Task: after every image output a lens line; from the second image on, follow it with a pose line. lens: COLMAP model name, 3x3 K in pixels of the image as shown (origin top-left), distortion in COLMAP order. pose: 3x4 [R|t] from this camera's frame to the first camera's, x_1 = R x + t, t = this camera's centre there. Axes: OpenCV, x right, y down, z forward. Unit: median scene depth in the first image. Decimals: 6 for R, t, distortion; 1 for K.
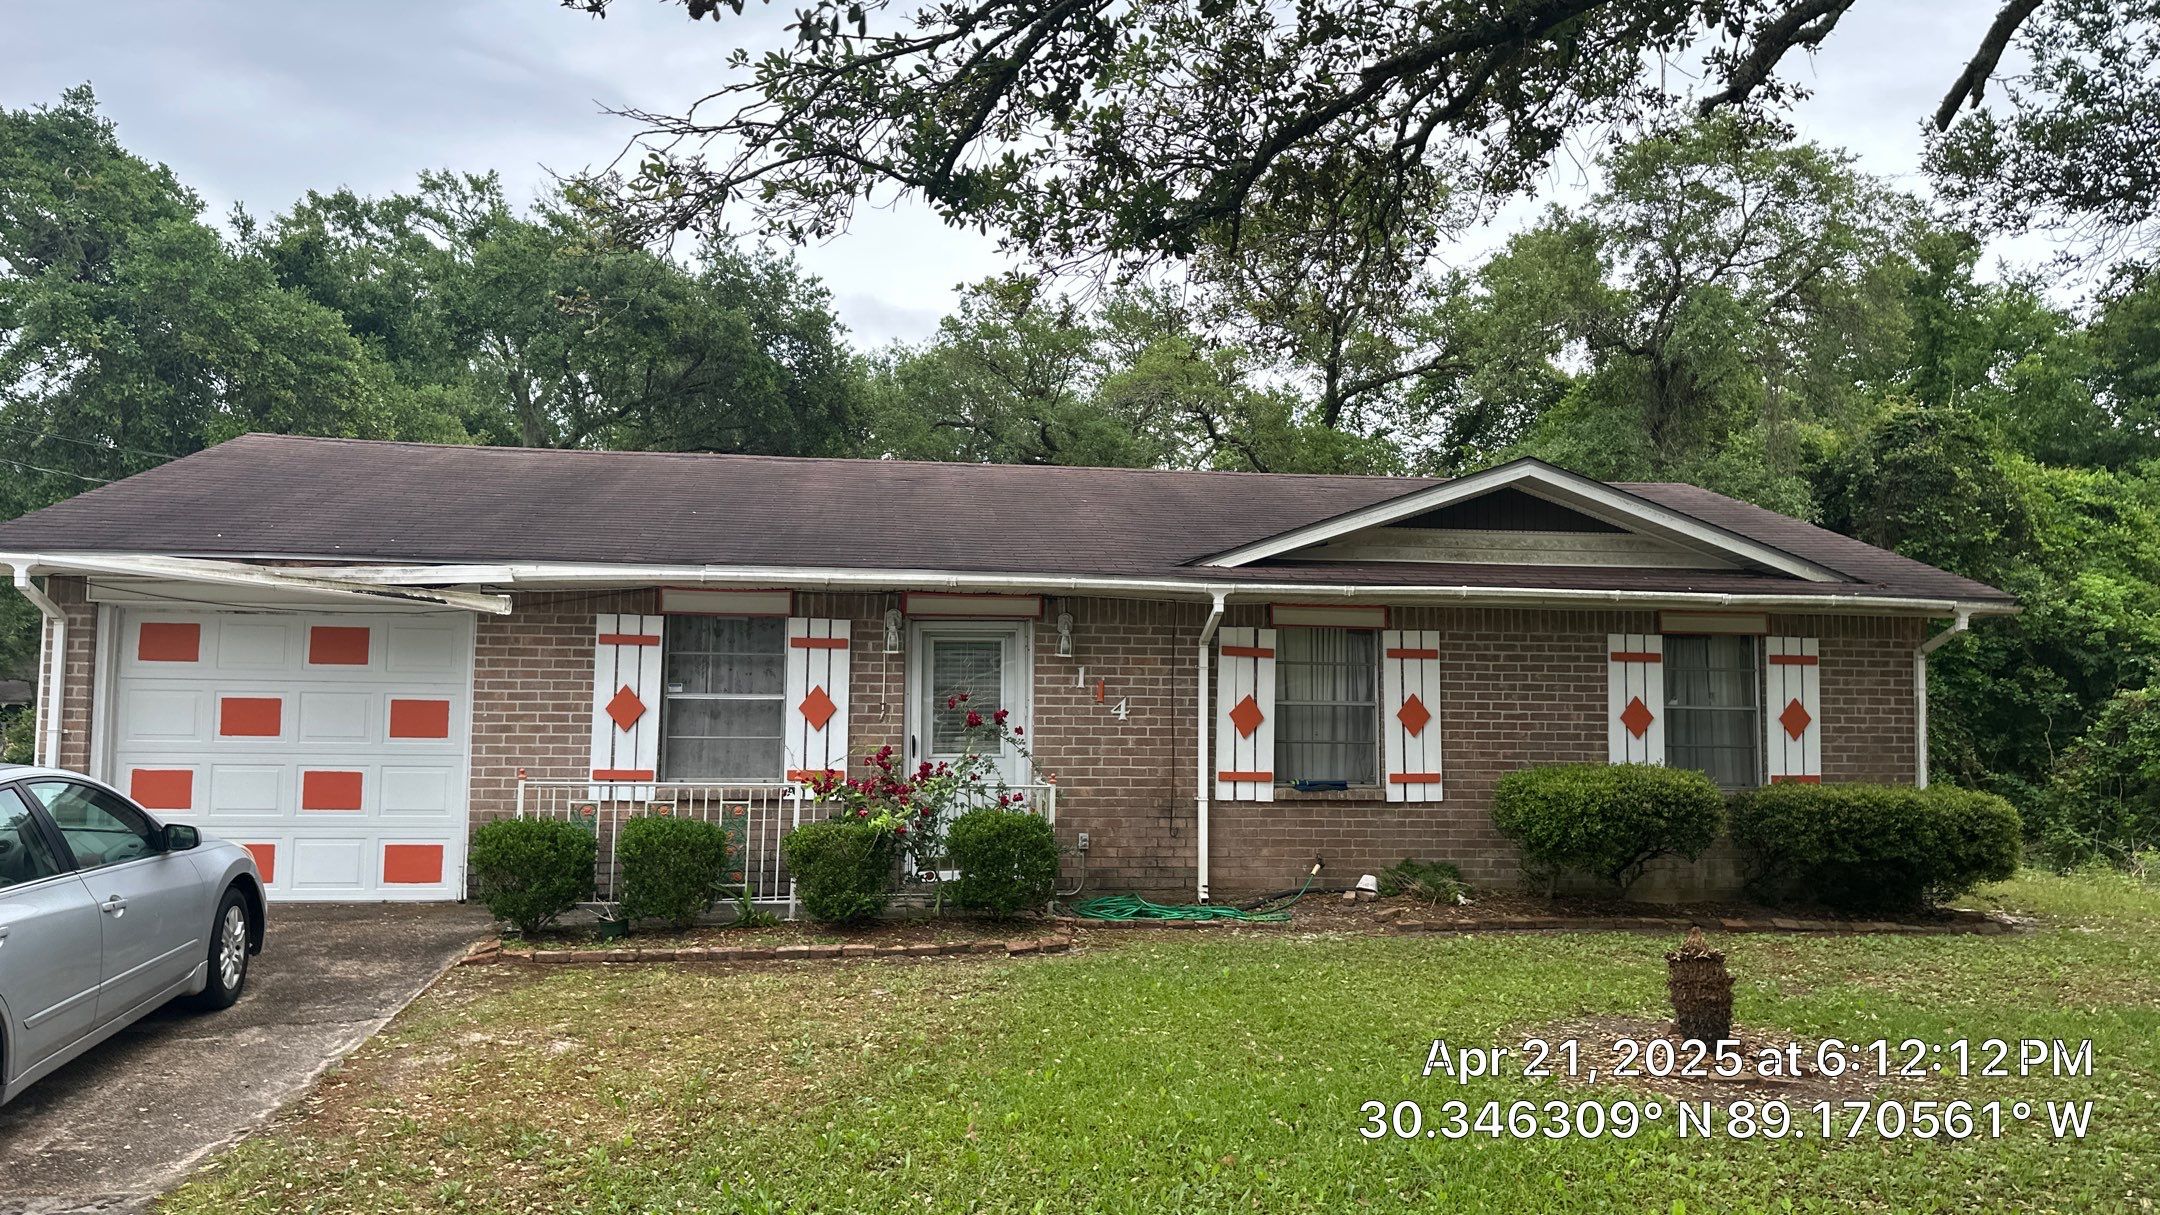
lens RADIAL K [[1441.2, 0, 1080.0], [0, 1441.2, 607.5], [0, 0, 1]] dist [0.001116, 0.000190]
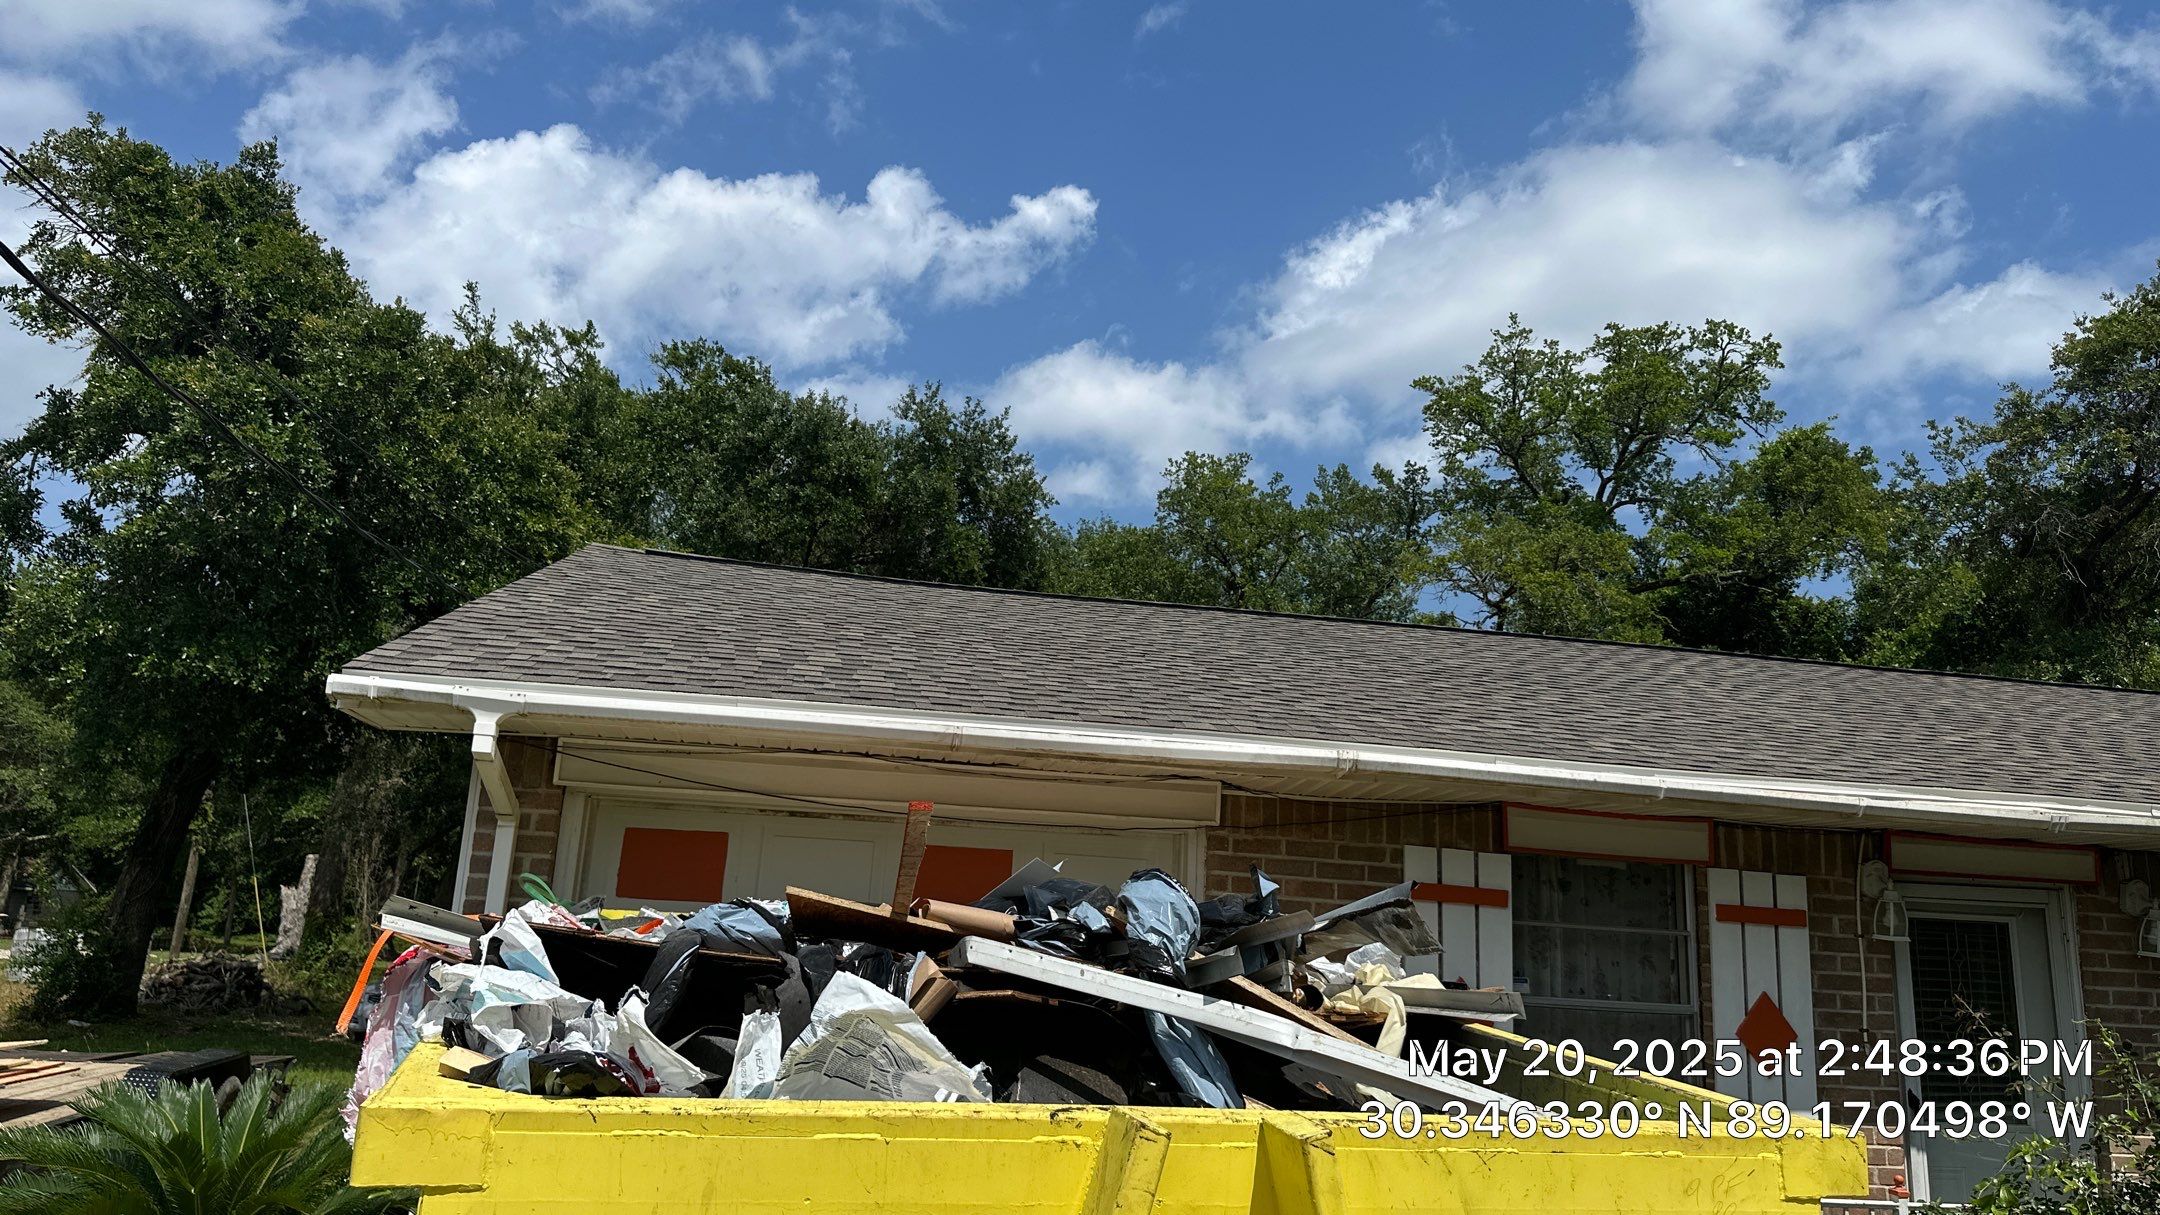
lens RADIAL K [[1462.5, 0, 1057.1], [0, 1462.5, 609.8], [0, 0, 1]] dist [0.168556, -0.257369]
pose [[0.999047, 0.043261, -0.005850, -0.460684], [-0.043652, 0.988584, -0.144206, 0.002956], [-0.000455, 0.144324, 0.989530, 0.397513]]
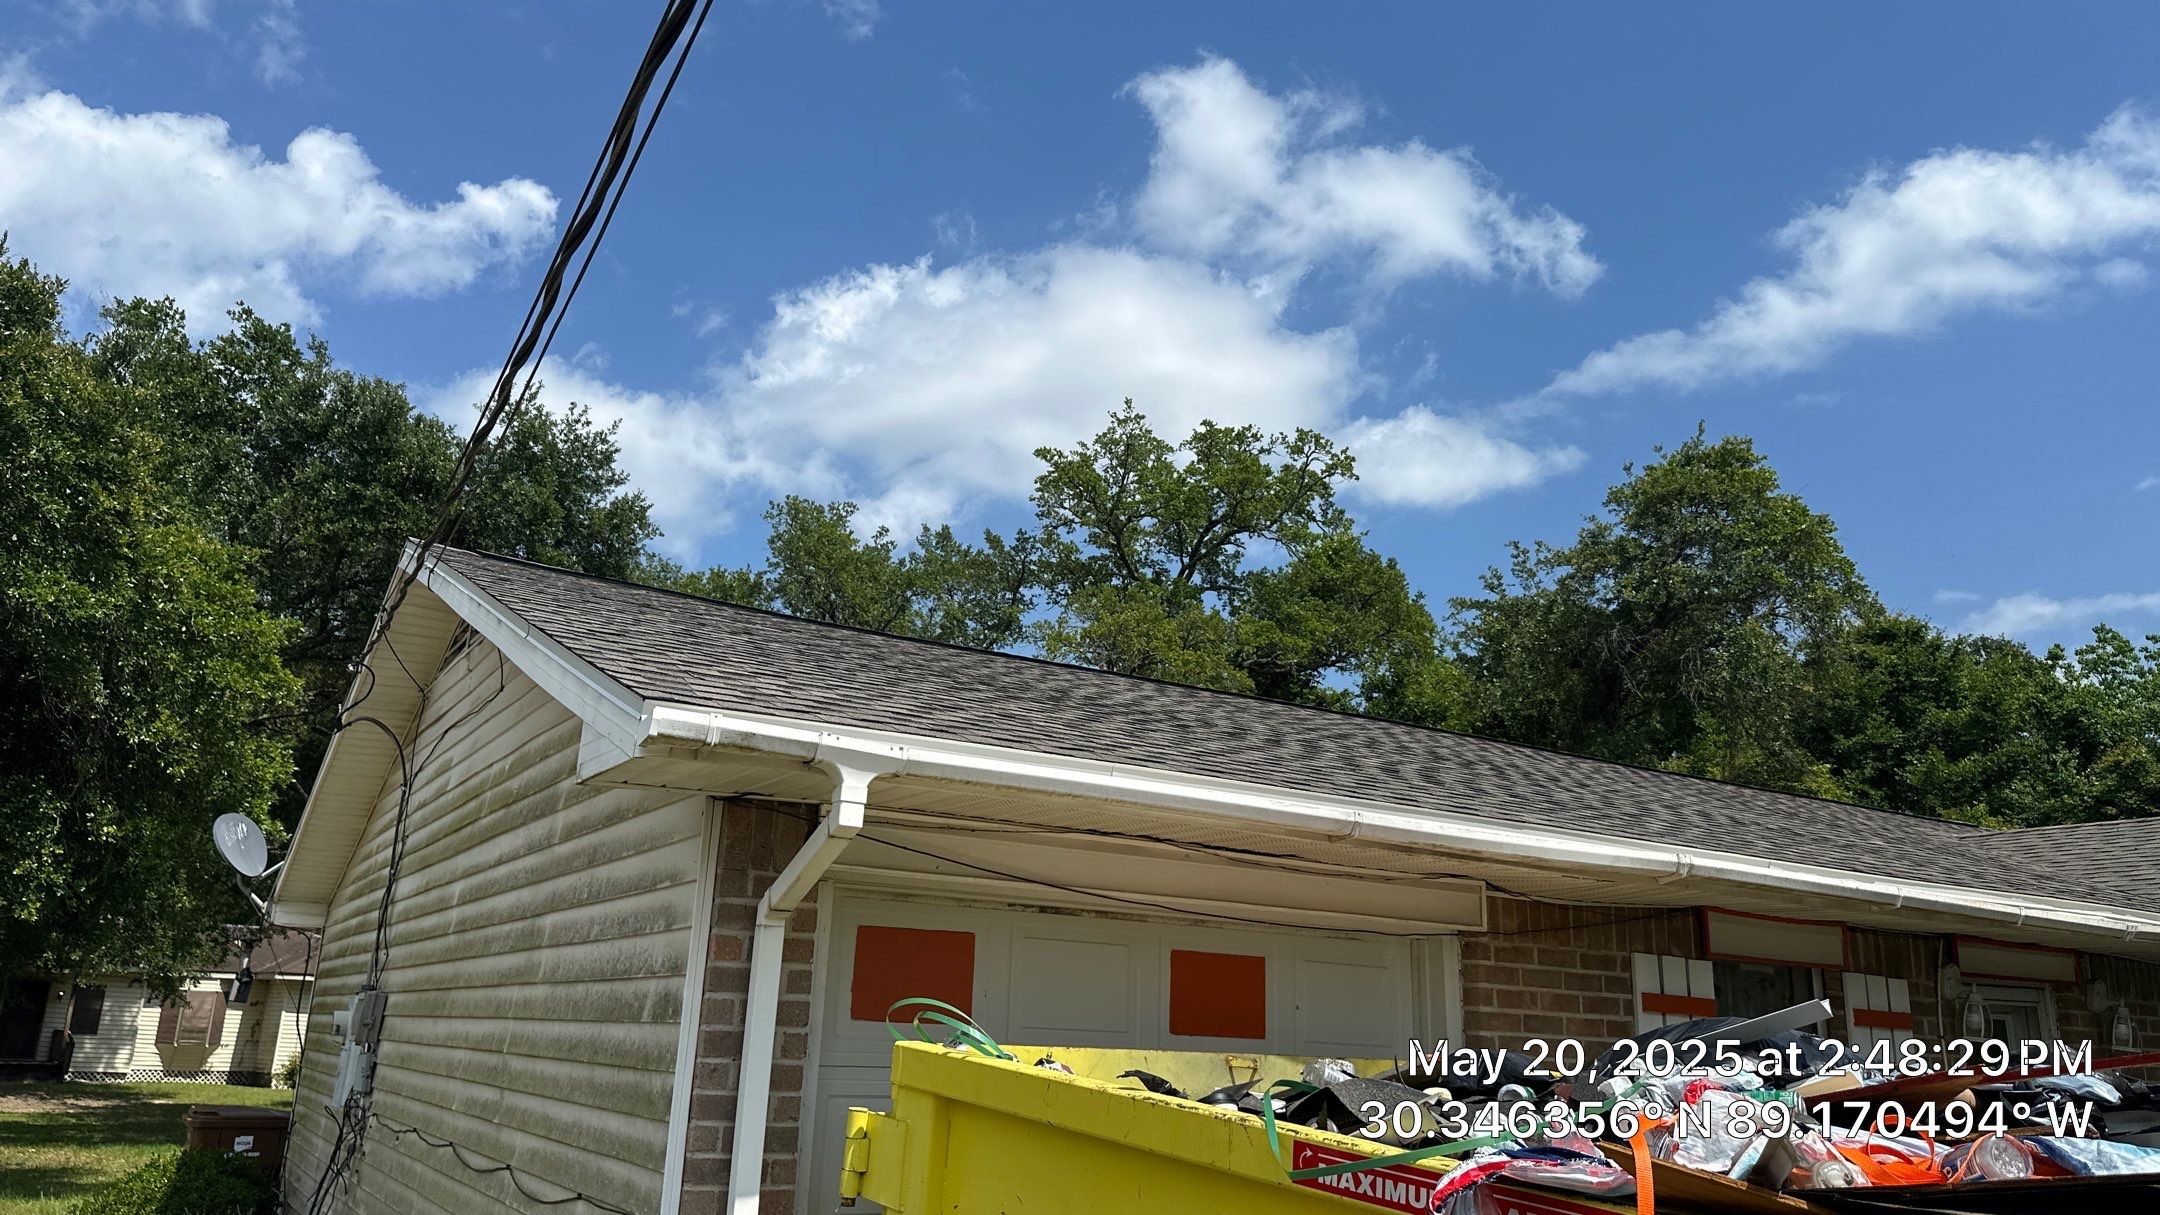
lens RADIAL K [[1507.5, 0, 1064.3], [0, 1507.5, 614.3], [0, 0, 1]] dist [0.152915, -0.234683]
pose [[0.928944, 0.121845, 0.349596, -0.723228], [-0.053922, 0.978749, -0.197843, 0.005805], [-0.366273, 0.164934, 0.915773, 0.523819]]
